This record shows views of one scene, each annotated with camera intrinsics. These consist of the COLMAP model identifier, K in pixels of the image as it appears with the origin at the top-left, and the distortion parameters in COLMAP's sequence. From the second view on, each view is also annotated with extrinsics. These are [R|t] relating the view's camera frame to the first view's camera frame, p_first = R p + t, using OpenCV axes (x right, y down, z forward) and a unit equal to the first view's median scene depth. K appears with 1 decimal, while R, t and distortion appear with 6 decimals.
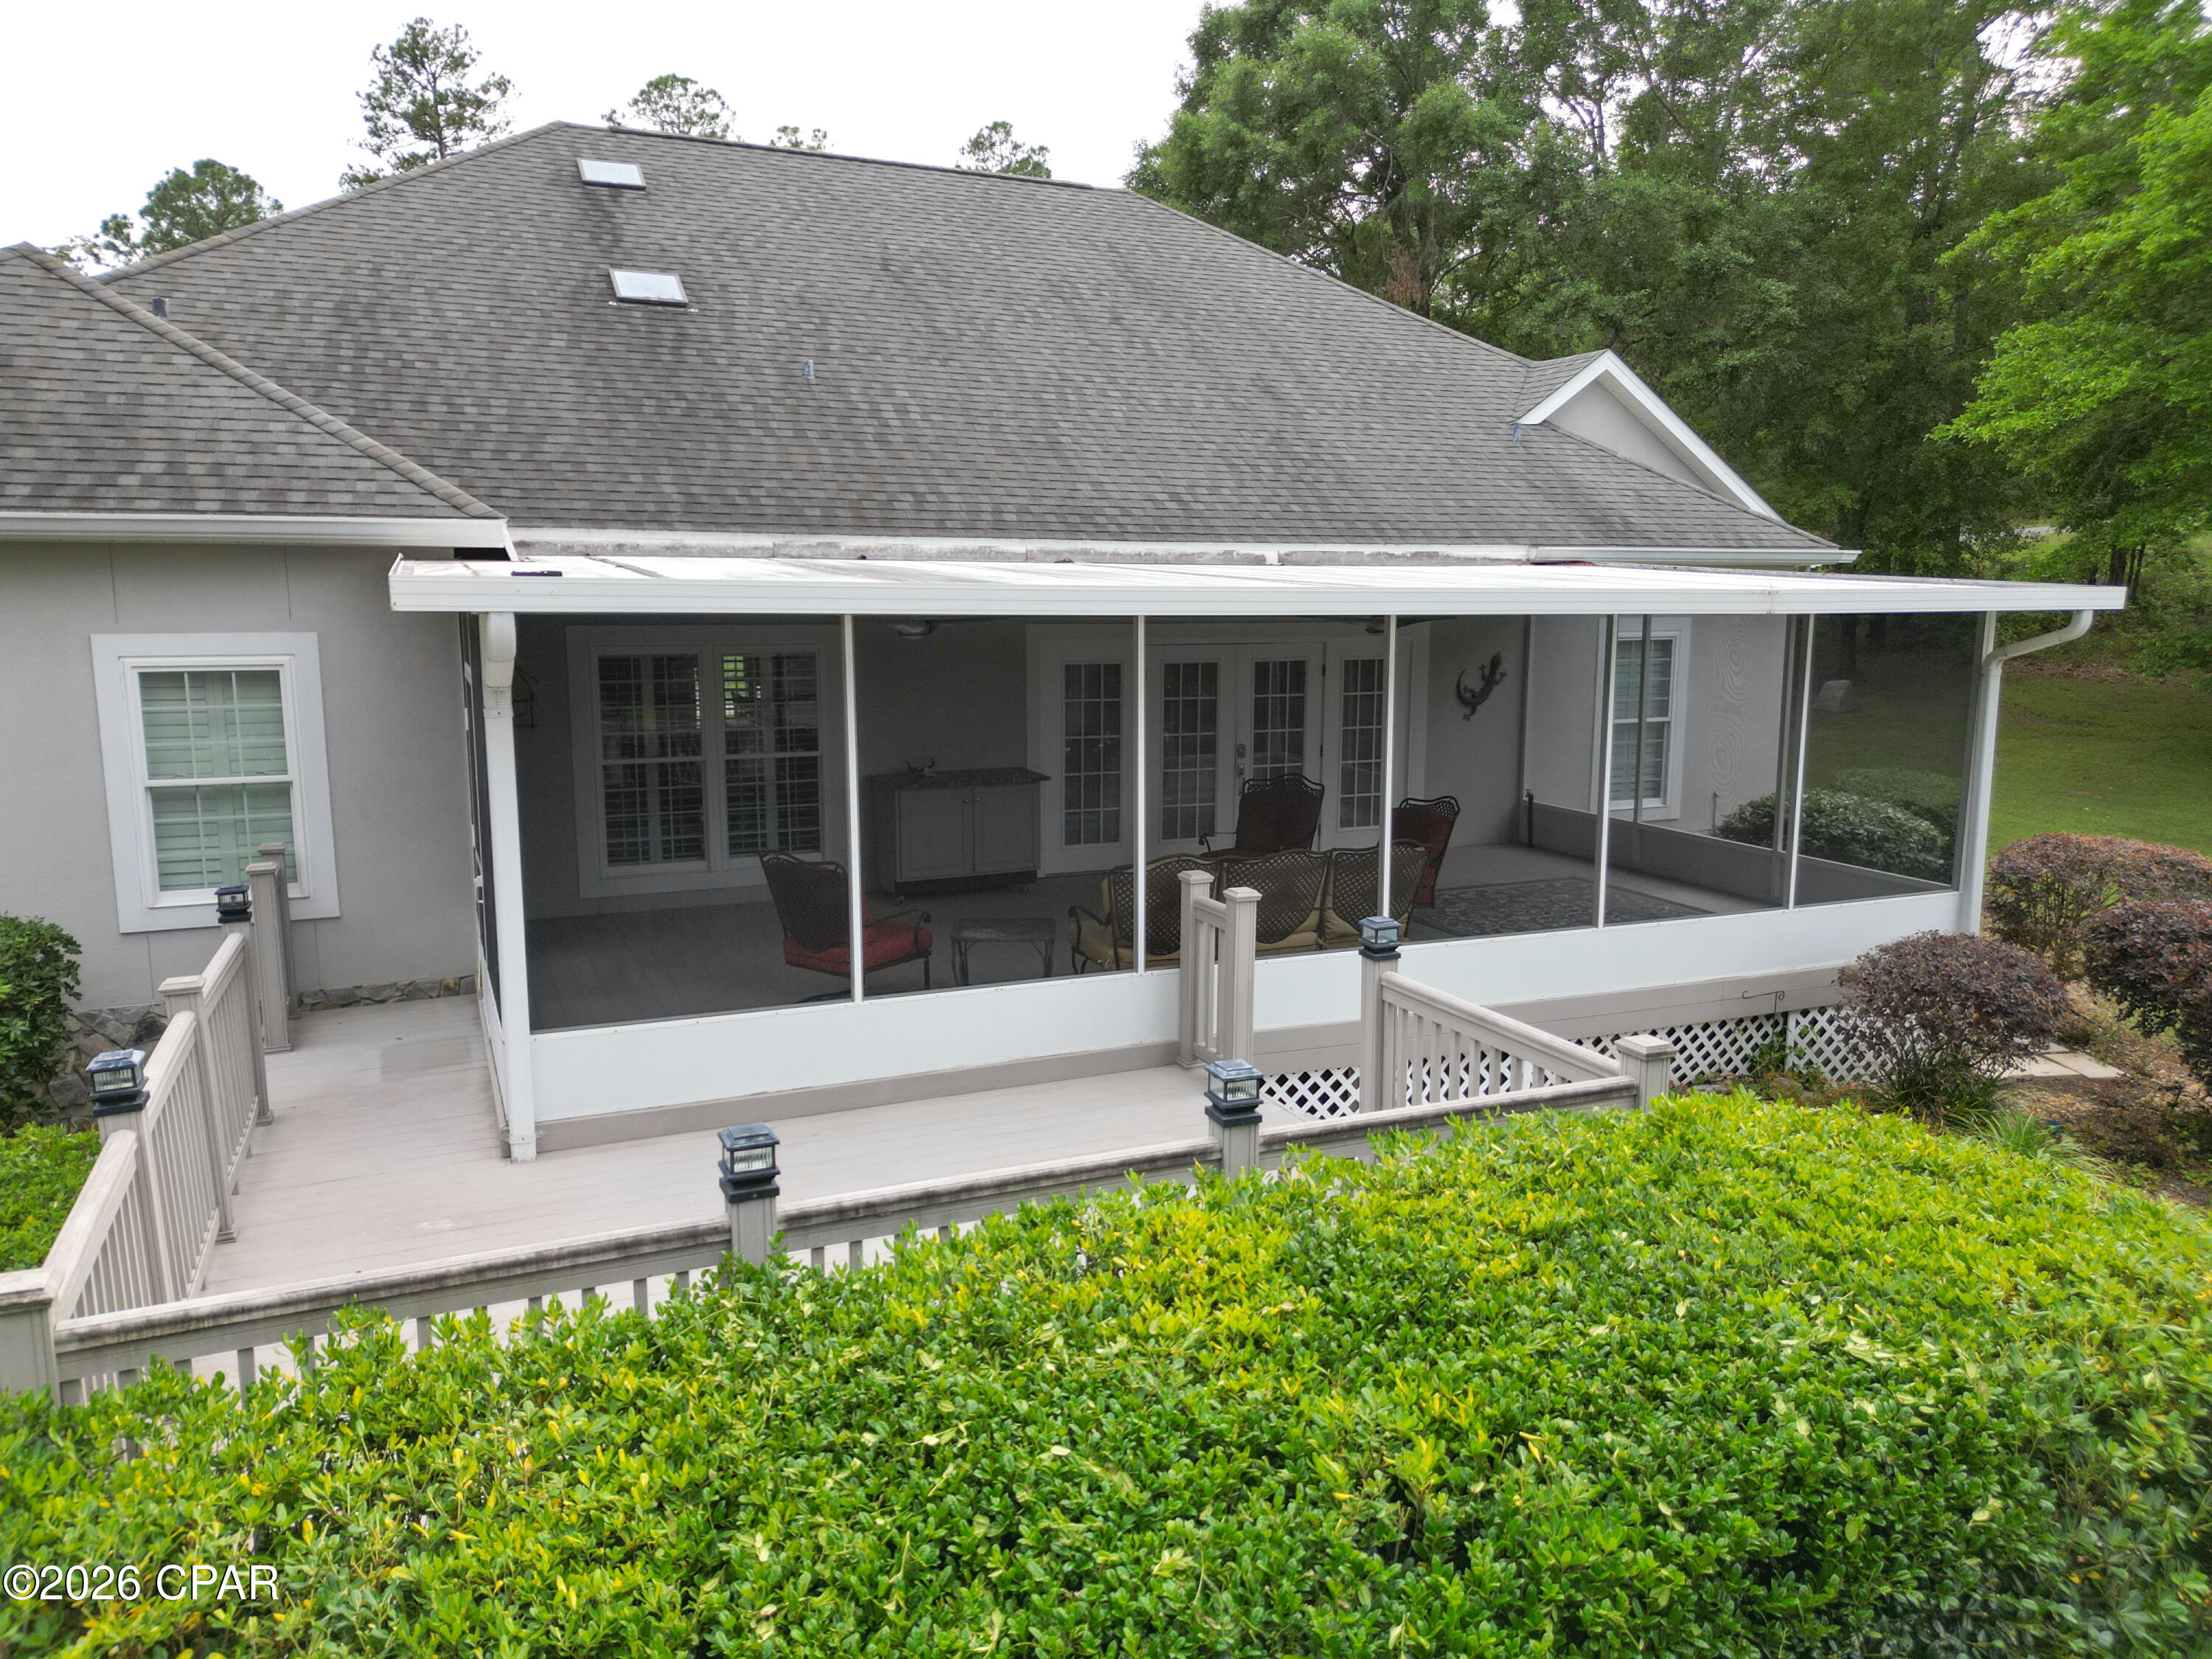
lens RADIAL K [[1553.8, 0, 1103.3], [0, 1553.8, 821.6], [0, 0, 1]] dist [0.032921, -0.022659]
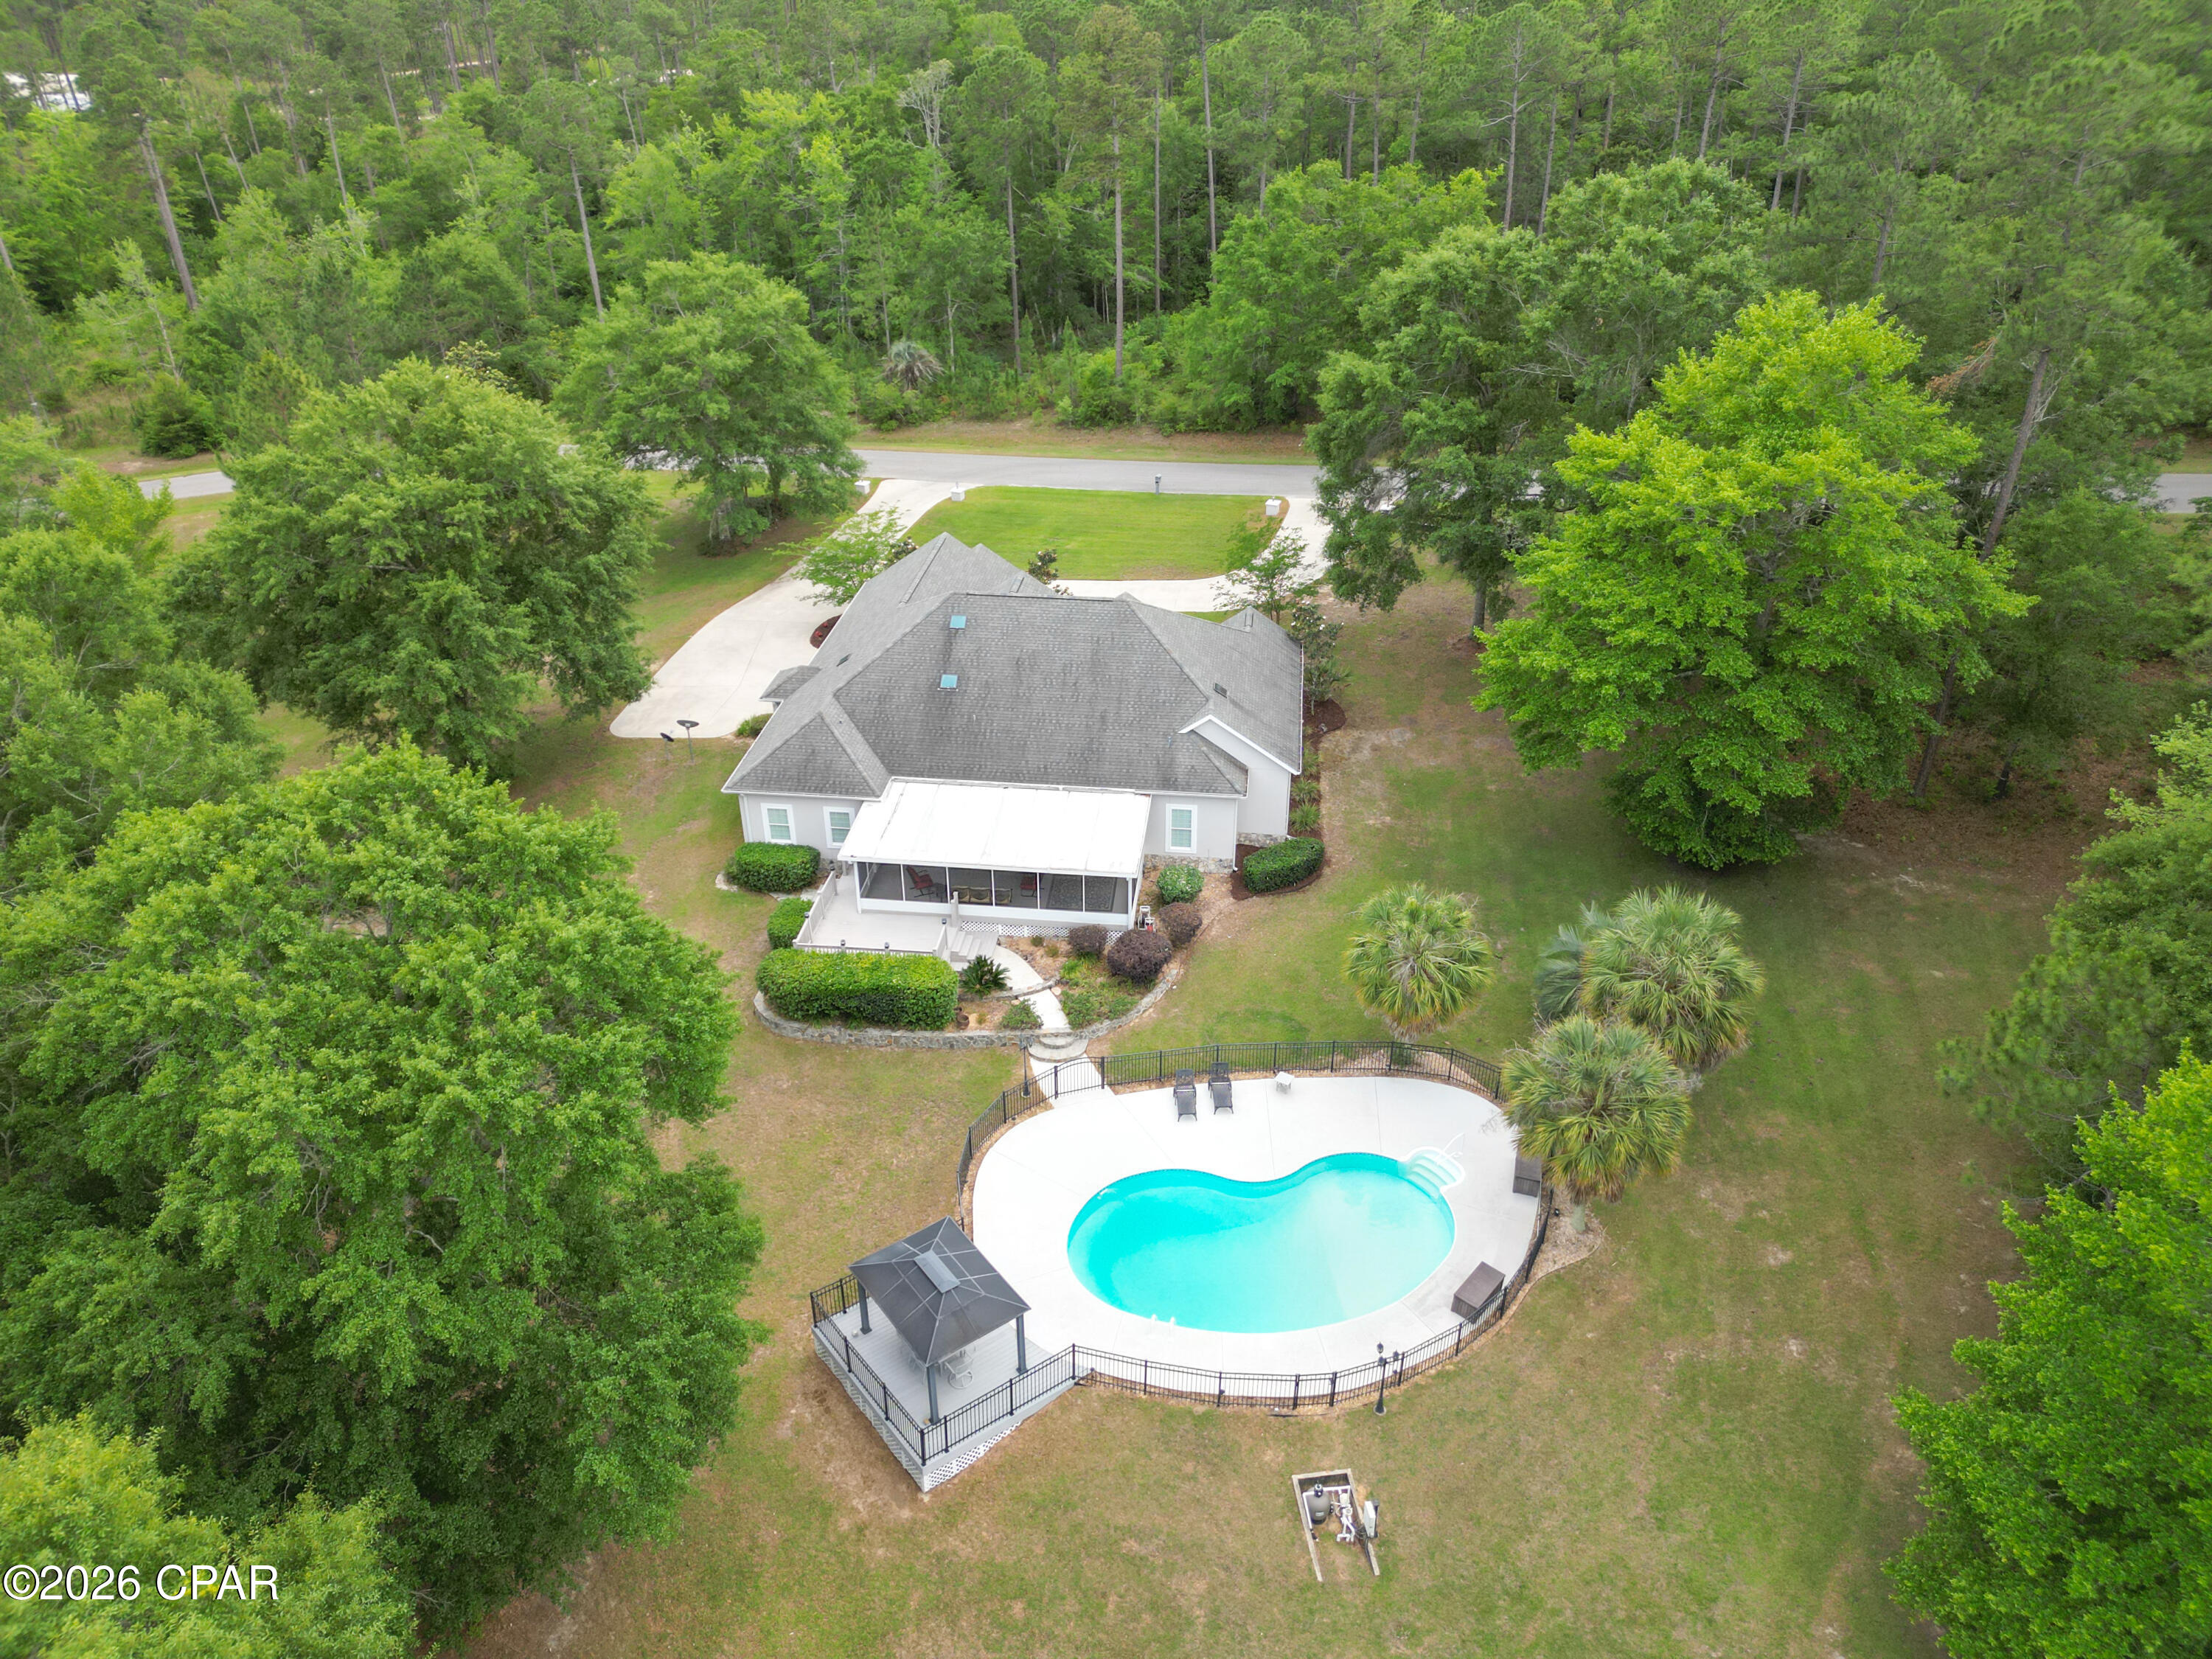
lens RADIAL K [[1553.8, 0, 1111.1], [0, 1553.8, 832.9], [0, 0, 1]] dist [0.032921, -0.022659]
pose [[0.874911, 0.248515, -0.415657, 1.992340], [-0.077999, 0.919399, 0.385515, -1.680872], [0.477961, -0.304871, 0.823776, -2.412079]]
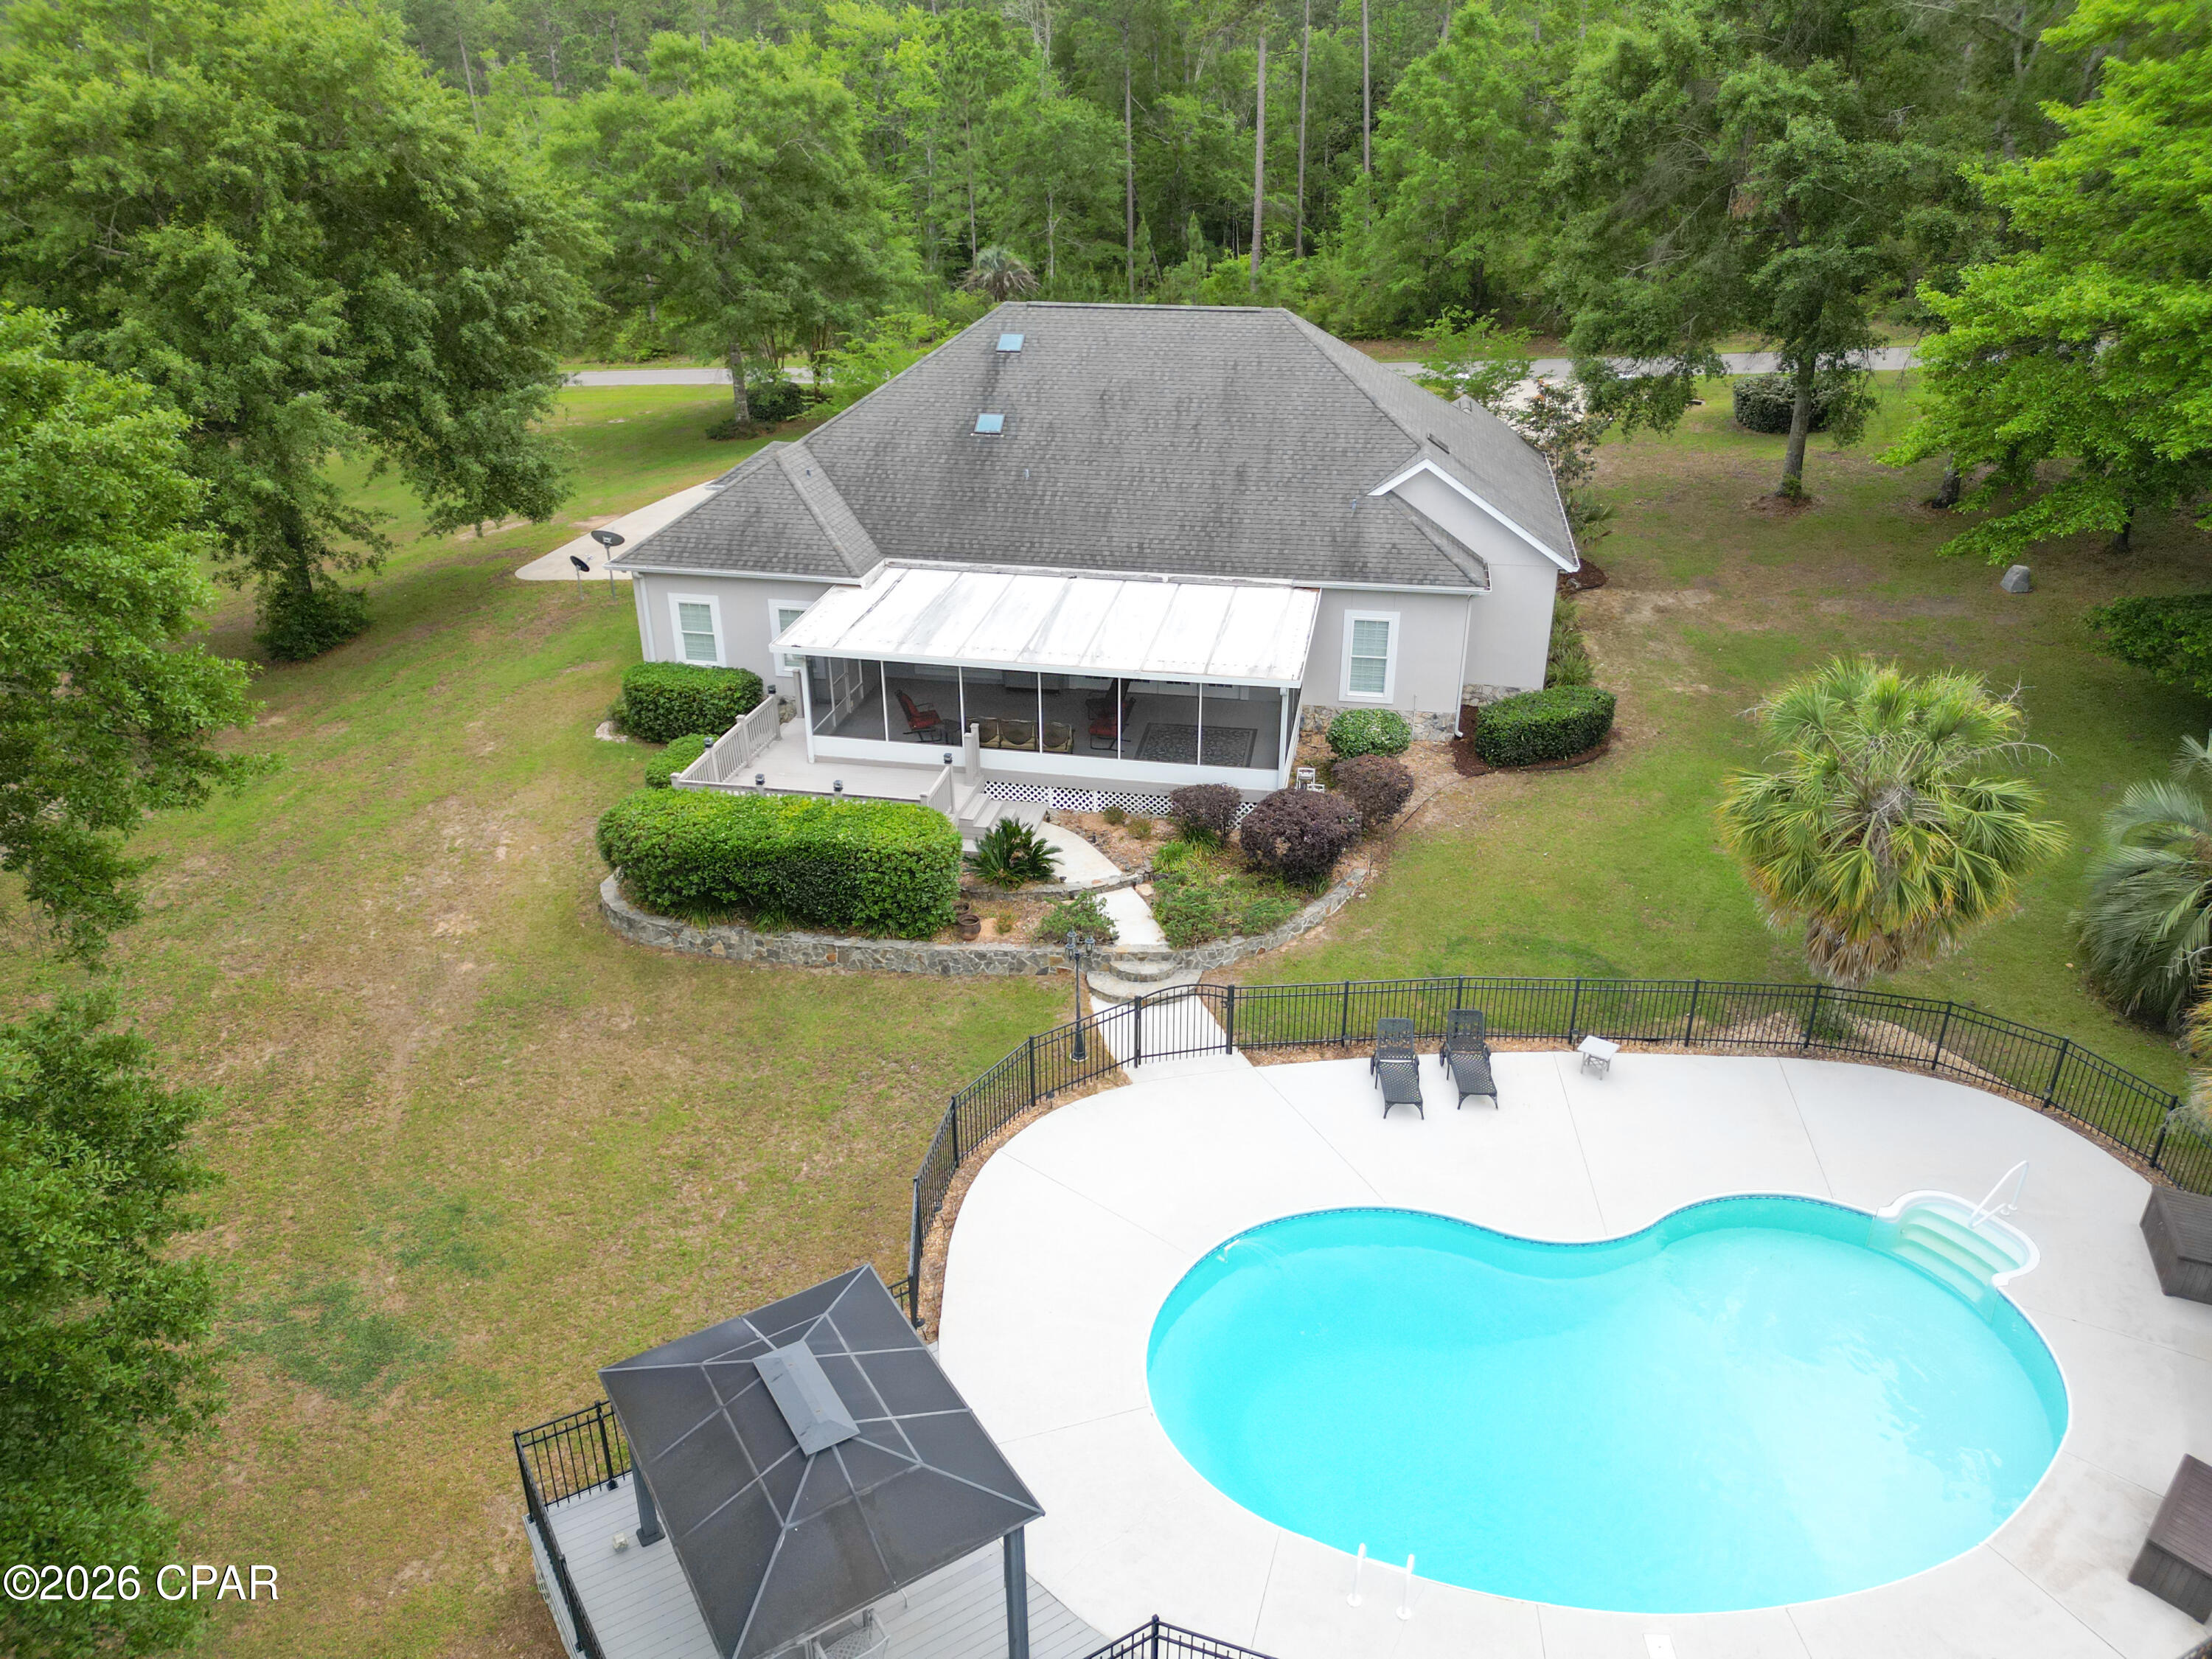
lens RADIAL K [[1553.8, 0, 1095.7], [0, 1553.8, 831.2], [0, 0, 1]] dist [0.032921, -0.022659]
pose [[0.831143, 0.236487, -0.503265, 1.351685], [-0.082503, 0.947485, 0.308974, -0.542892], [0.549904, -0.215281, 0.807007, -1.137292]]
